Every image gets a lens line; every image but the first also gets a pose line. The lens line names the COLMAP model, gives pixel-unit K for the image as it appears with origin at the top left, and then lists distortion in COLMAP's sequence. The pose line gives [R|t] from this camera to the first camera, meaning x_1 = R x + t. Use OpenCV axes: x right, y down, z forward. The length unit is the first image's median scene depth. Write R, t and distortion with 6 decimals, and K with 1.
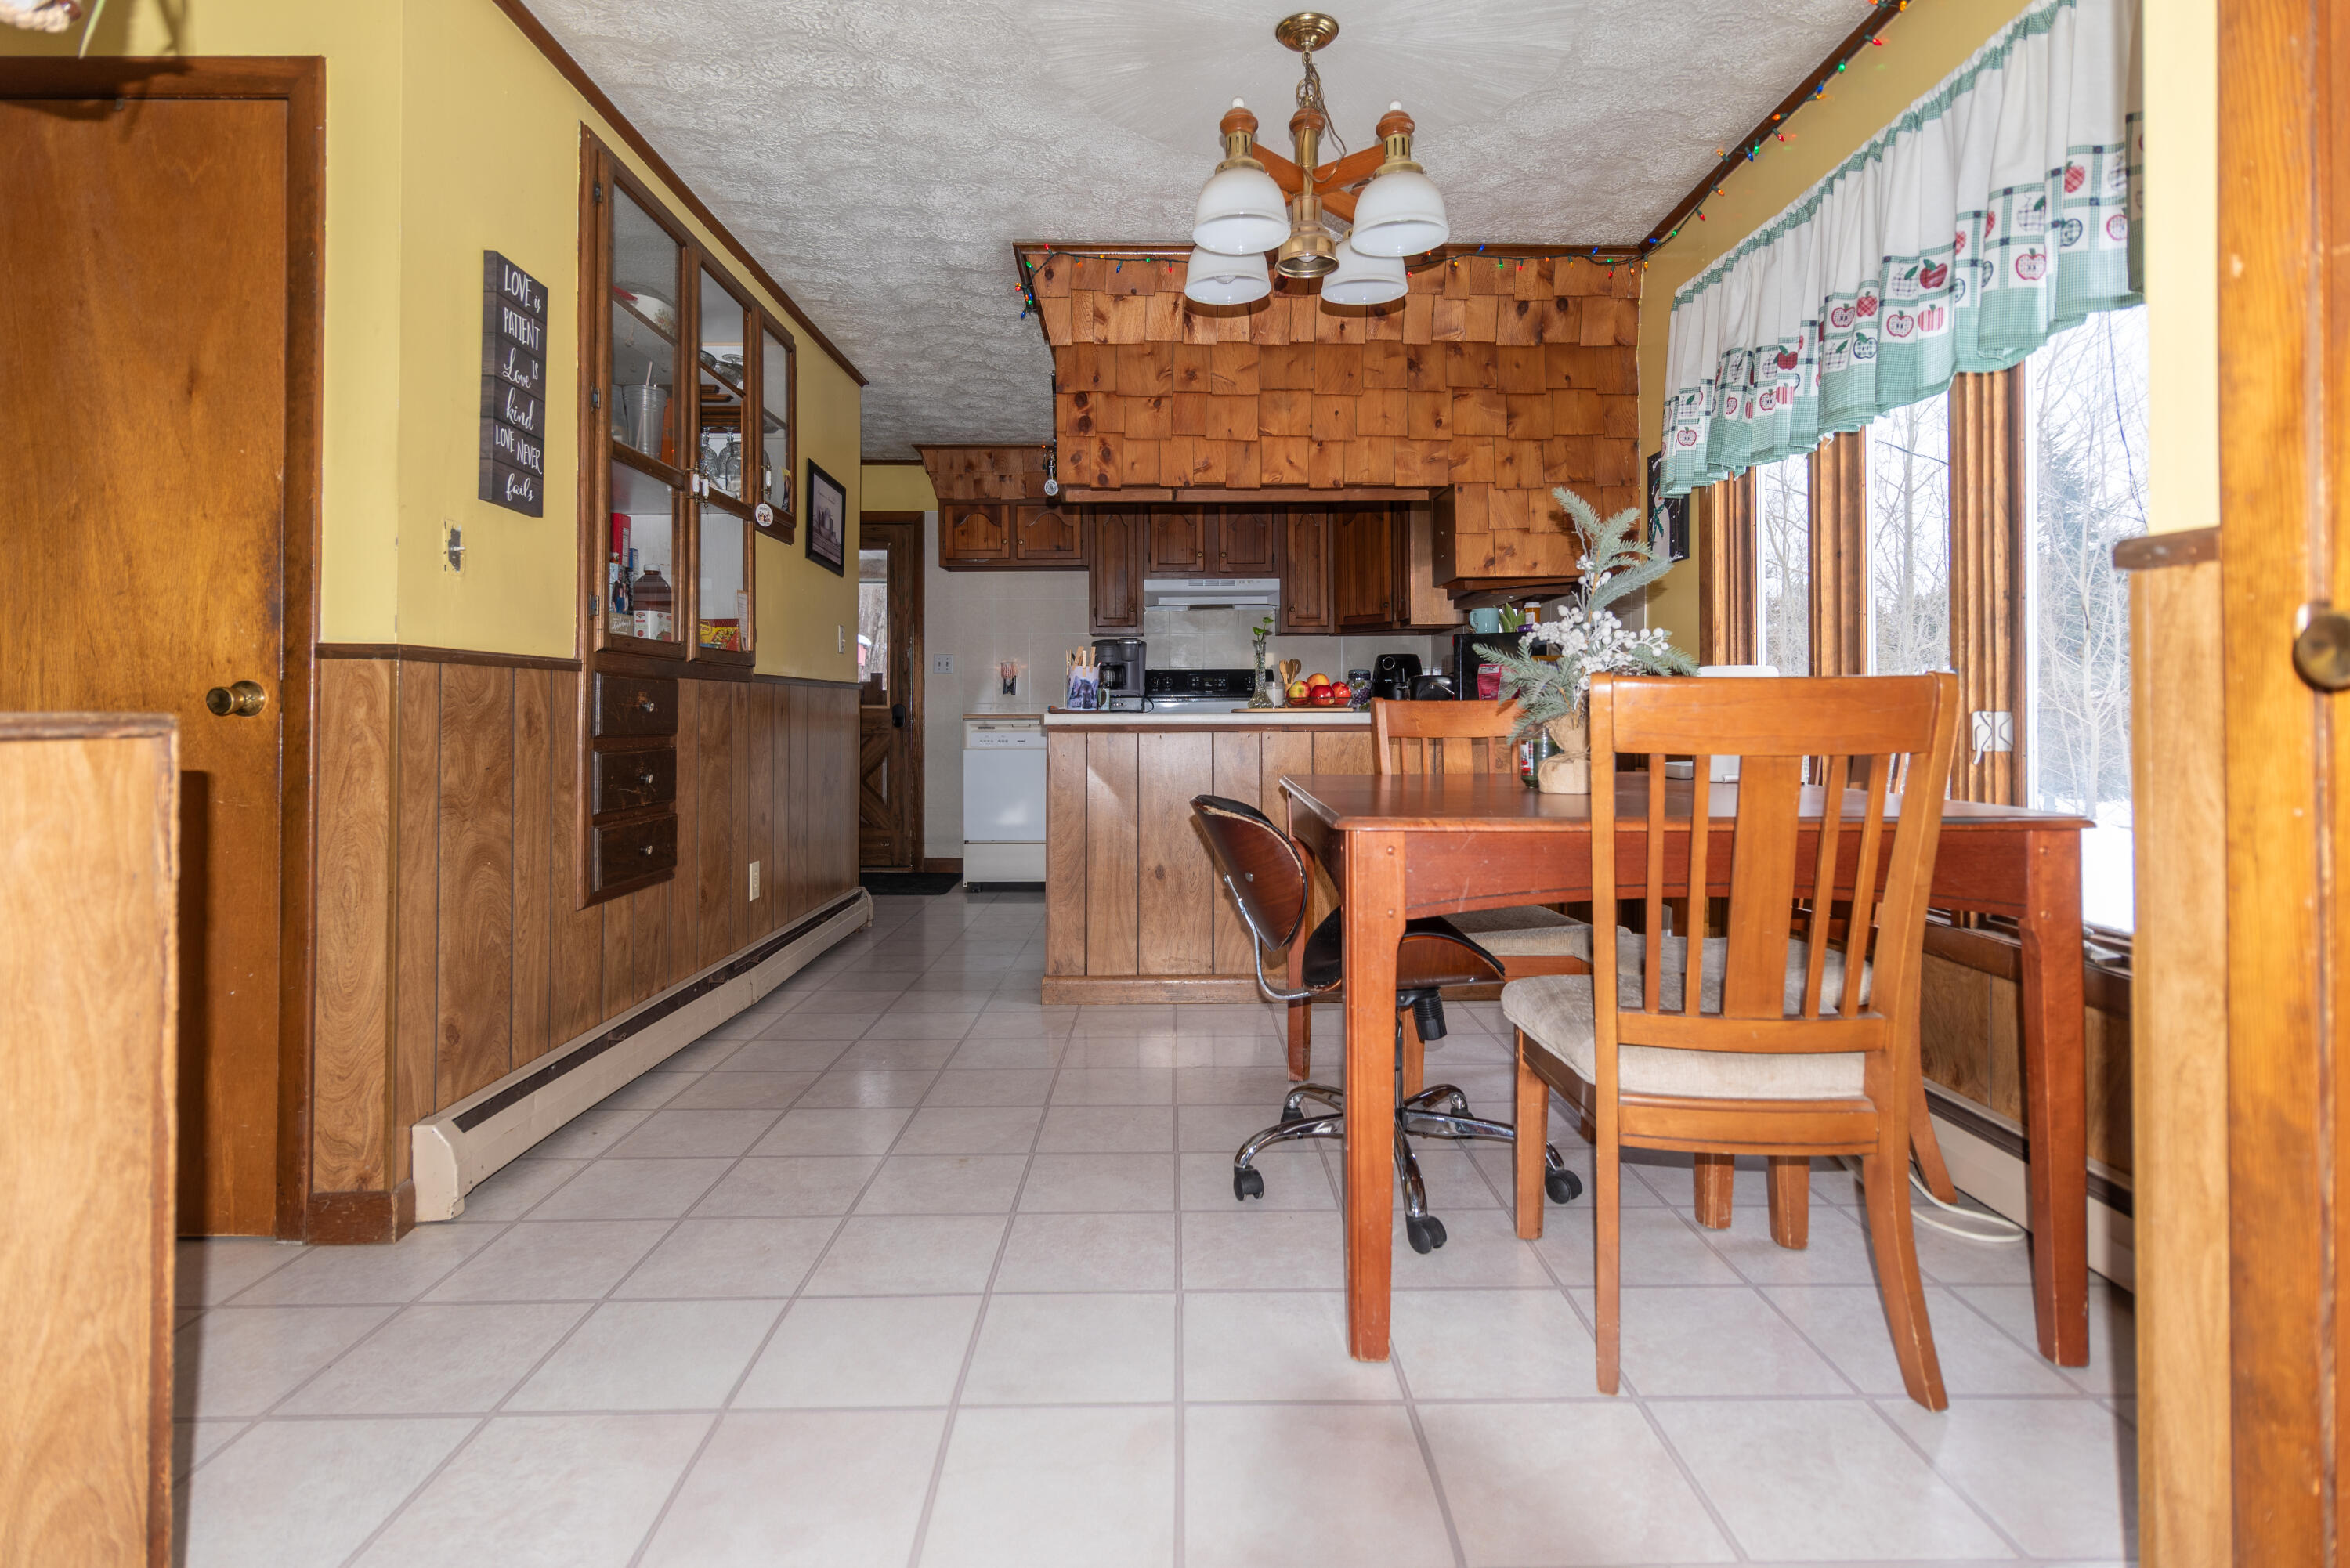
lens RADIAL K [[1172.6, 0, 1175.5], [0, 1172.6, 713.5], [0, 0, 1]] dist [0.000799, -0.000061]
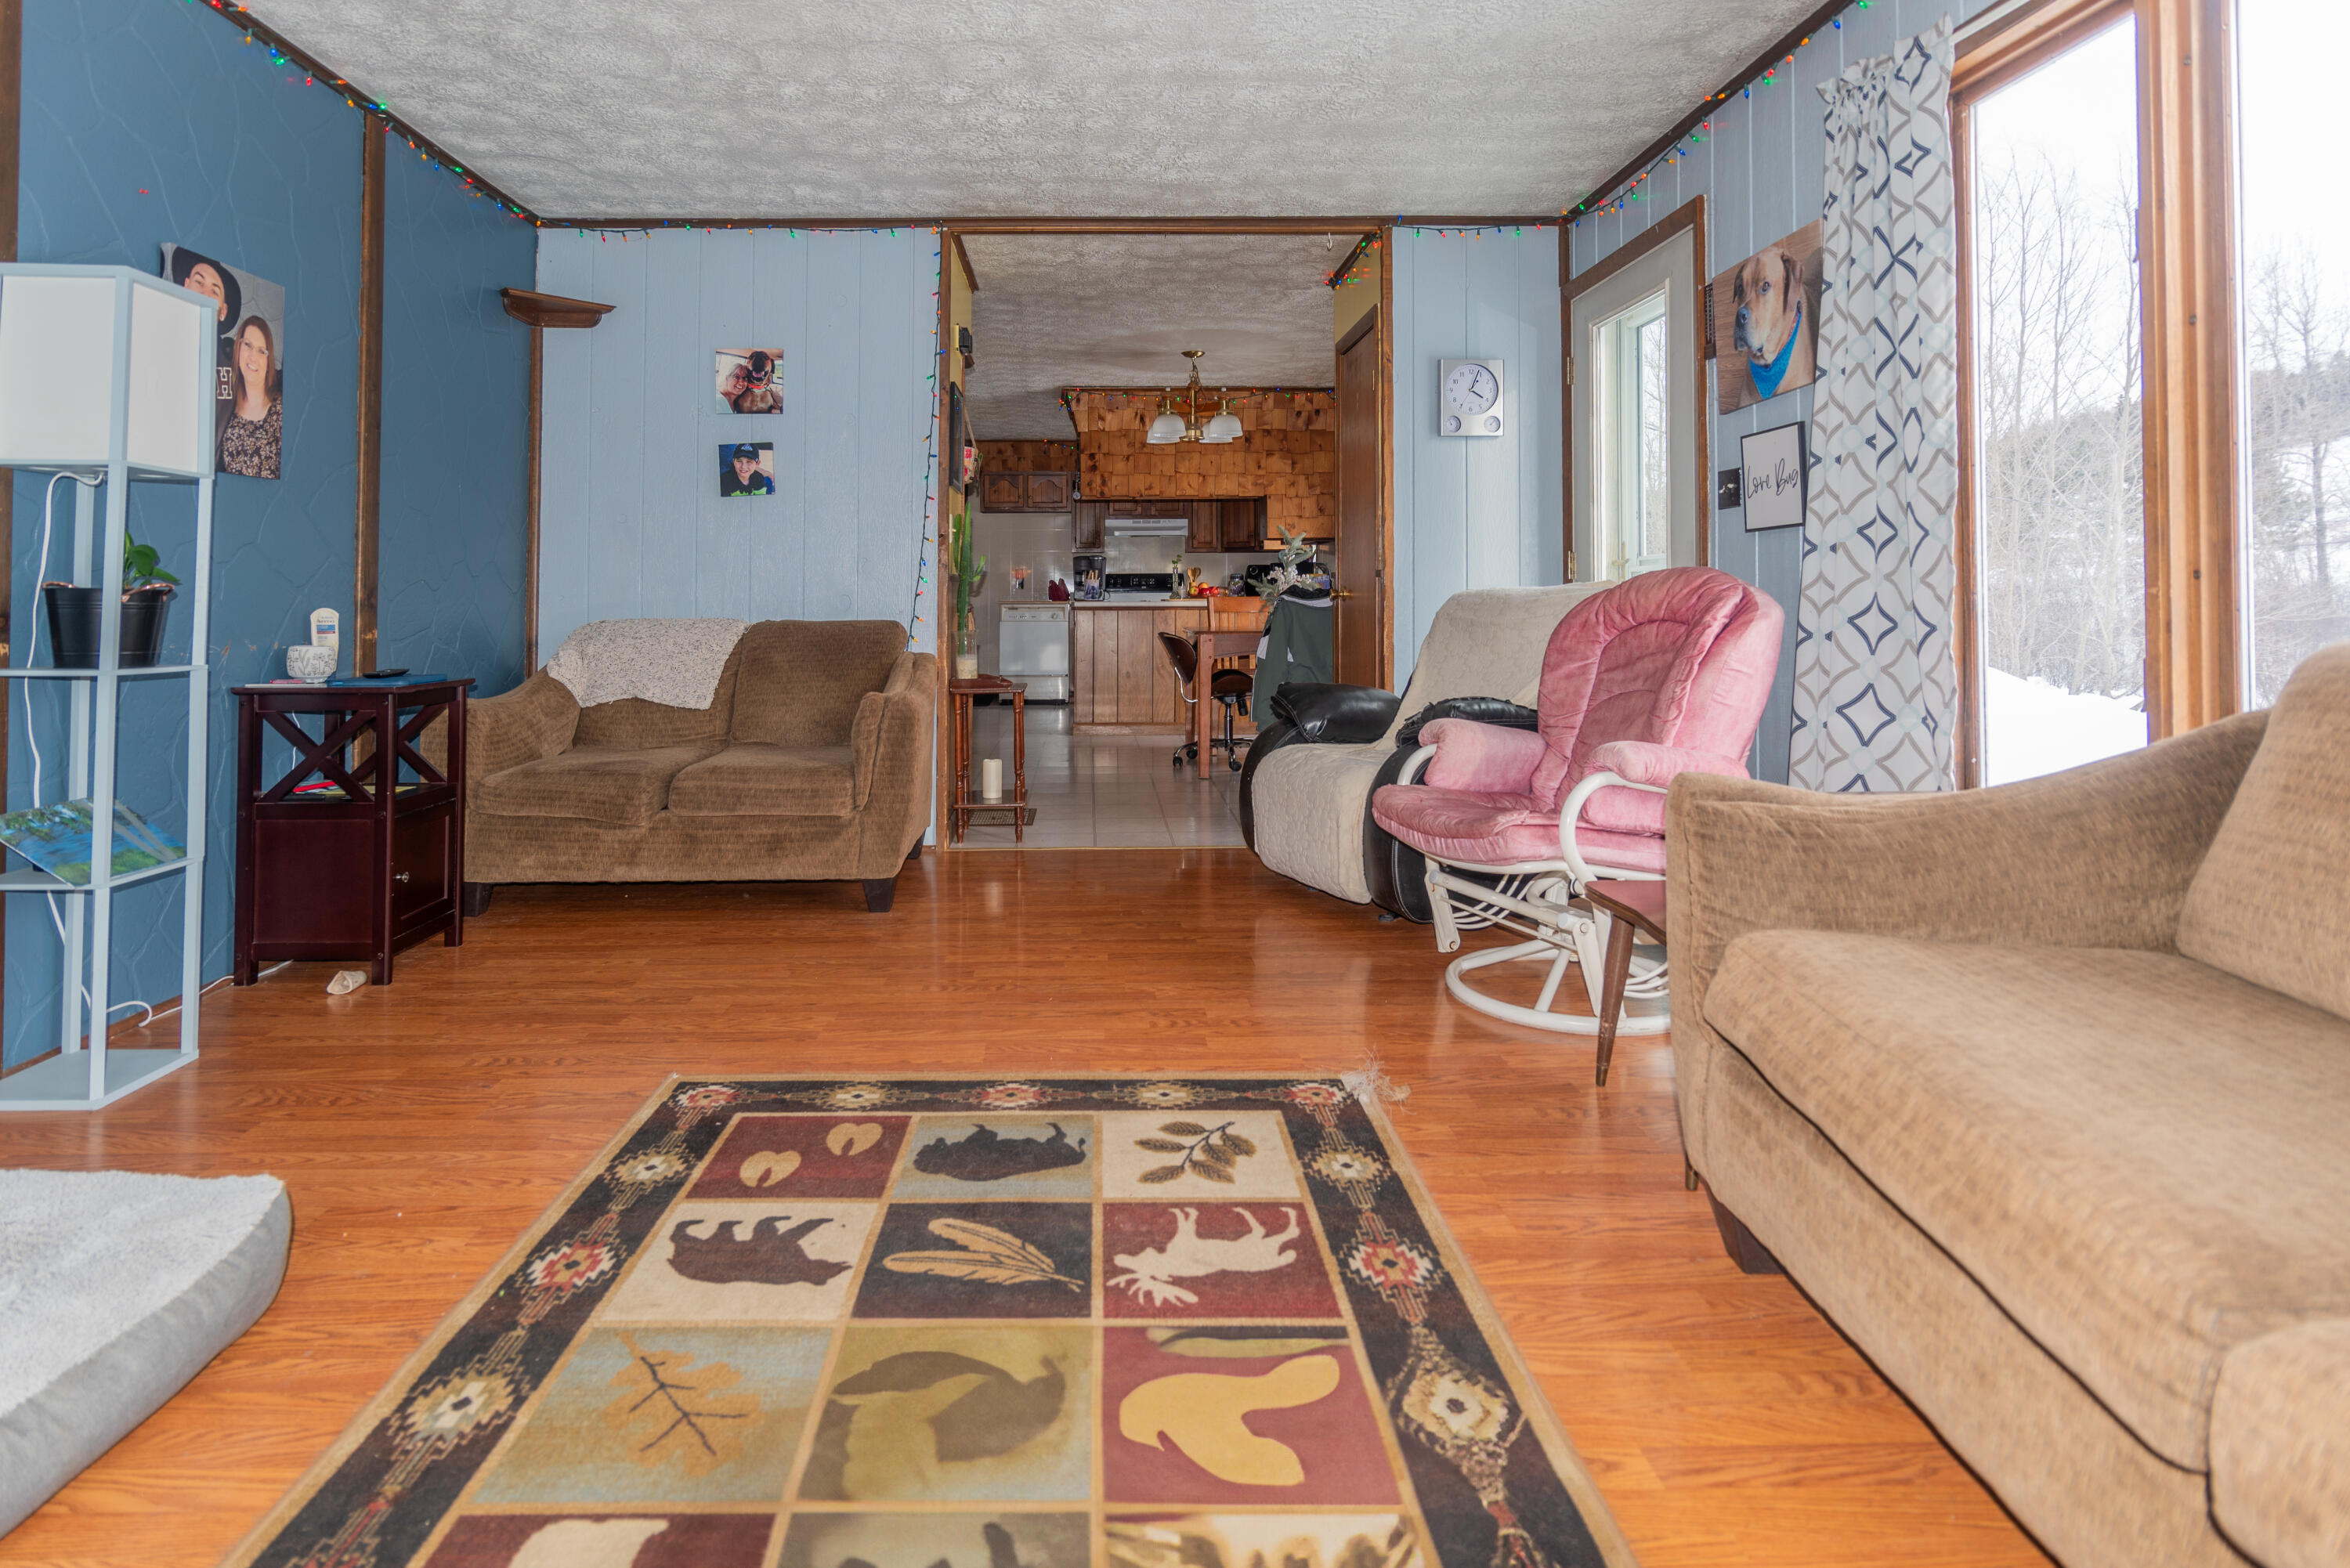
lens RADIAL K [[1194.3, 0, 1178.6], [0, 1194.3, 585.3], [0, 0, 1]] dist [-0.000858, -0.000145]
pose [[0.997101, 0.000503, 0.076093, -0.087385], [-0.000054, 0.999983, -0.005896, -0.021046], [-0.076095, 0.005875, 0.997083, -1.155810]]
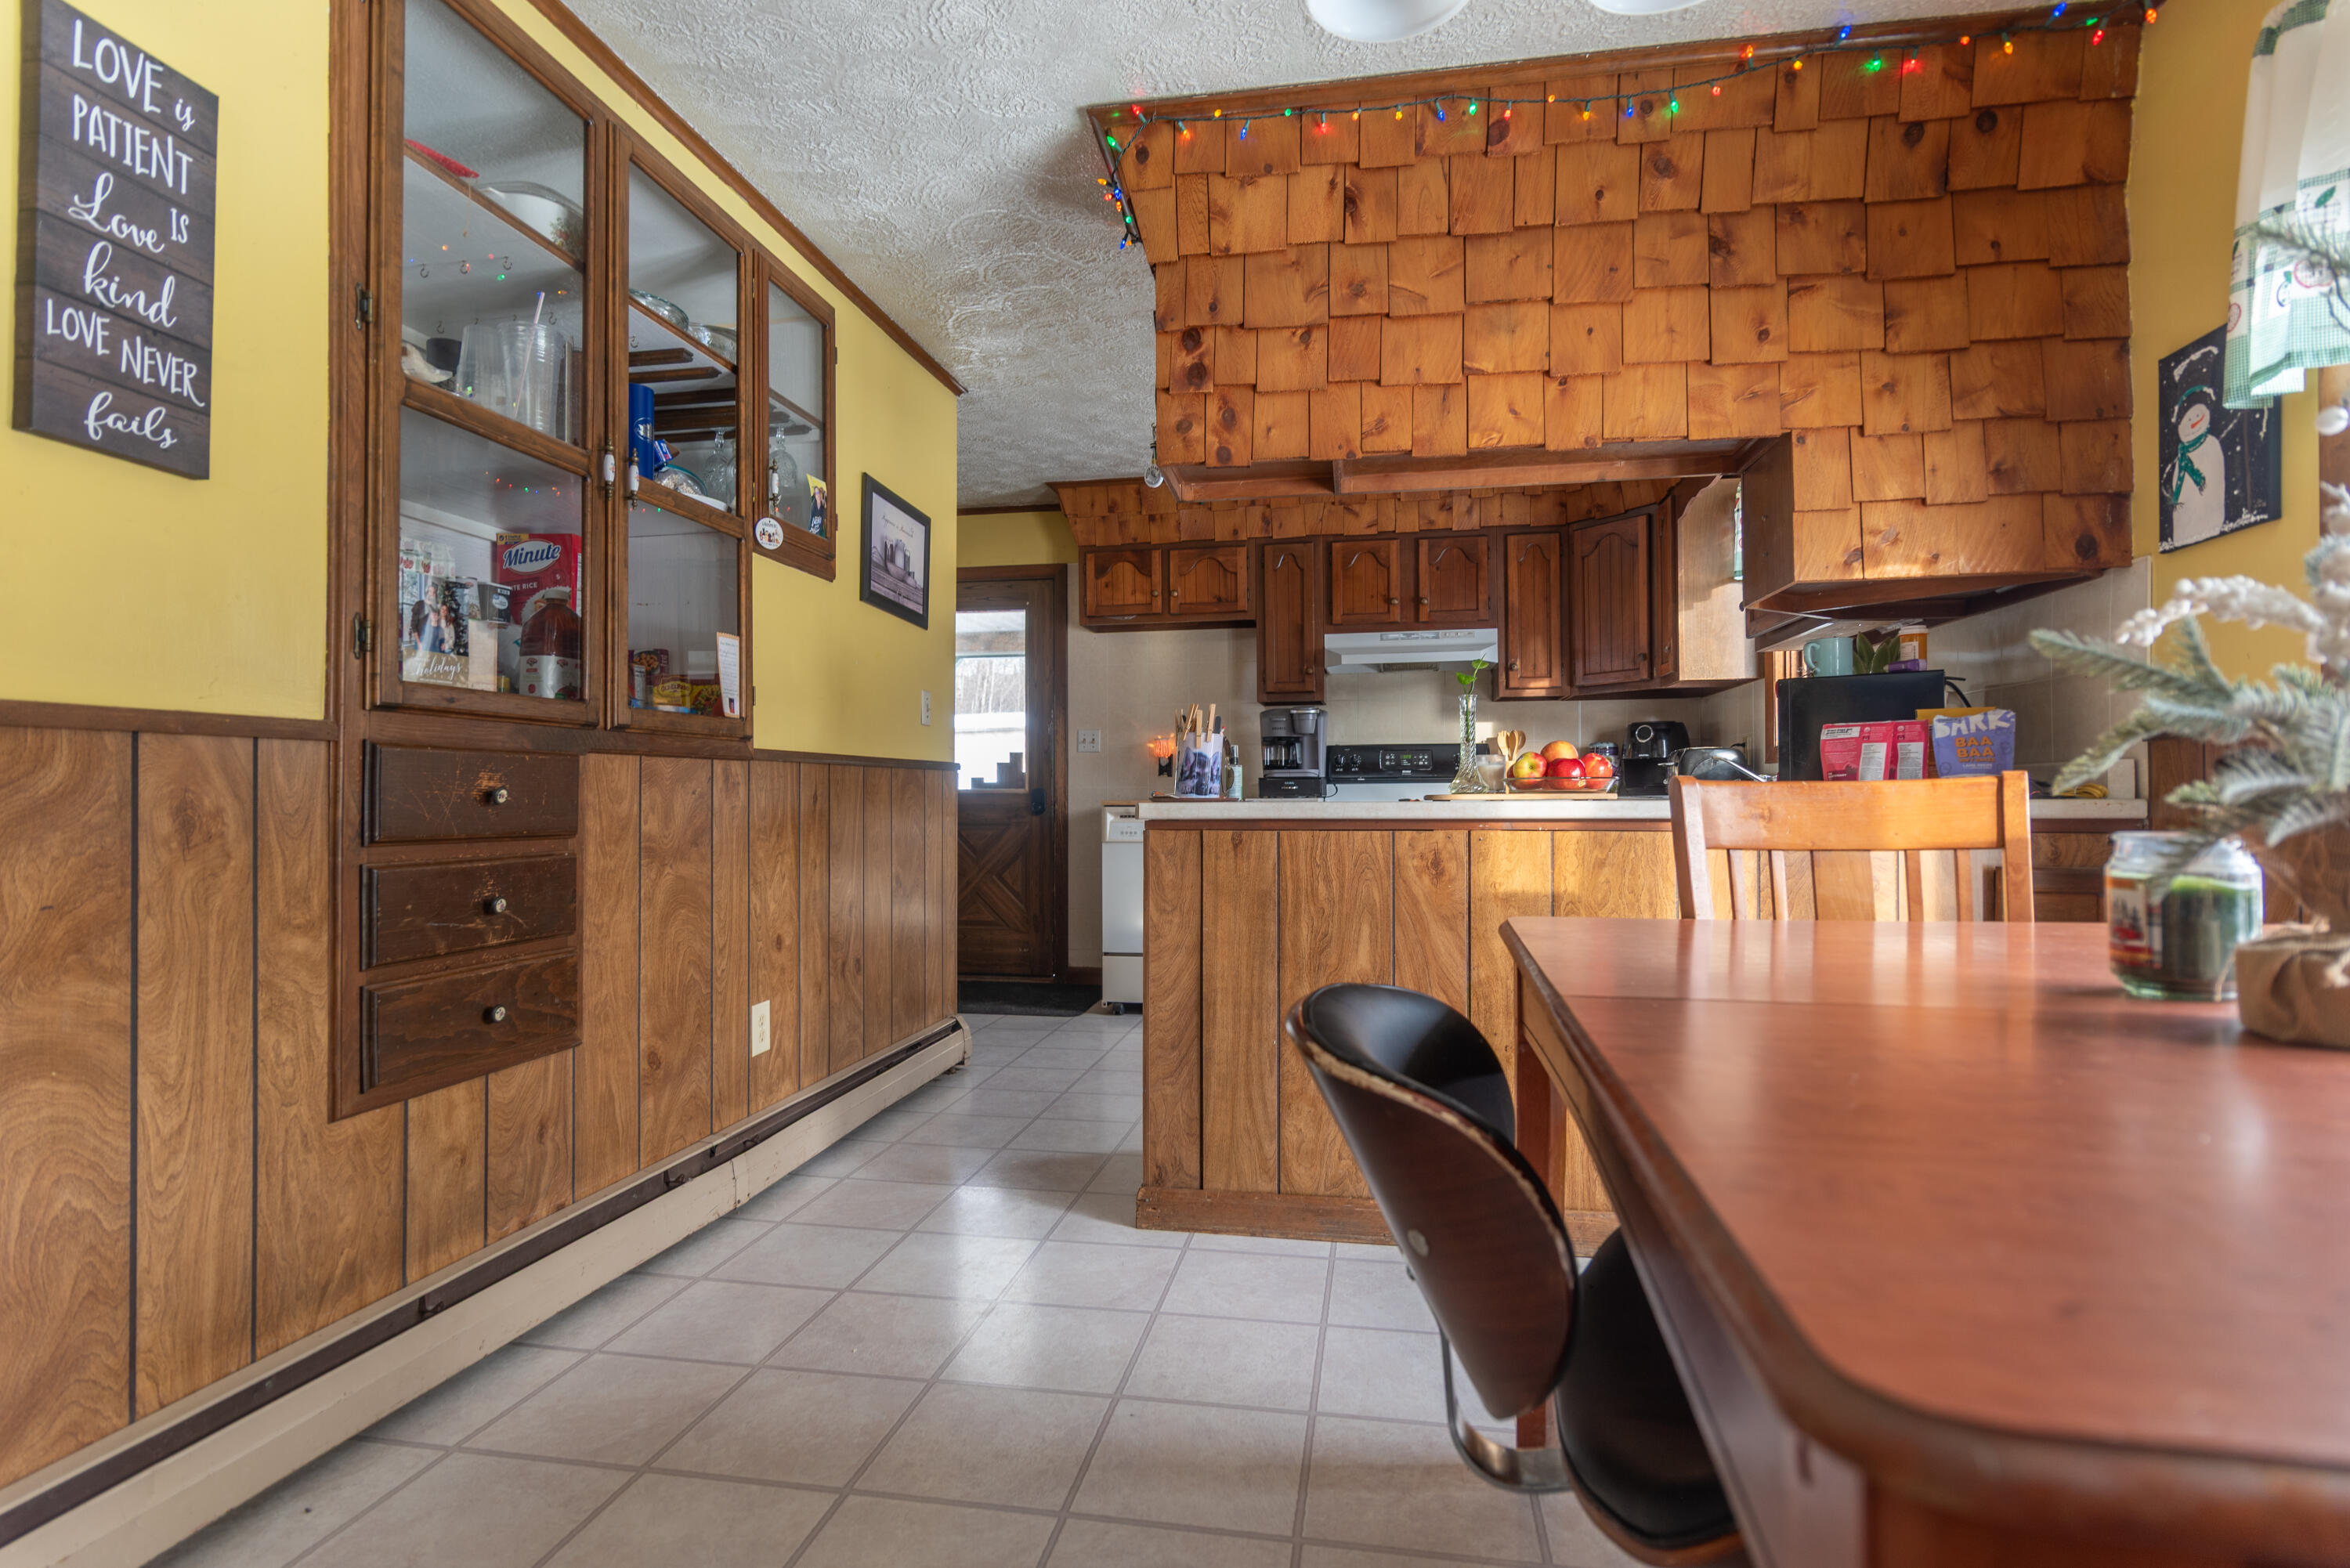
lens RADIAL K [[1126.1, 0, 1152.0], [0, 1126.1, 788.6], [0, 0, 1]] dist [-0.003846, -0.000680]
pose [[0.978497, -0.002118, -0.206248, 0.030168], [0.000925, 0.999982, -0.005879, -0.004406], [0.206257, 0.005562, 0.978482, 0.355676]]
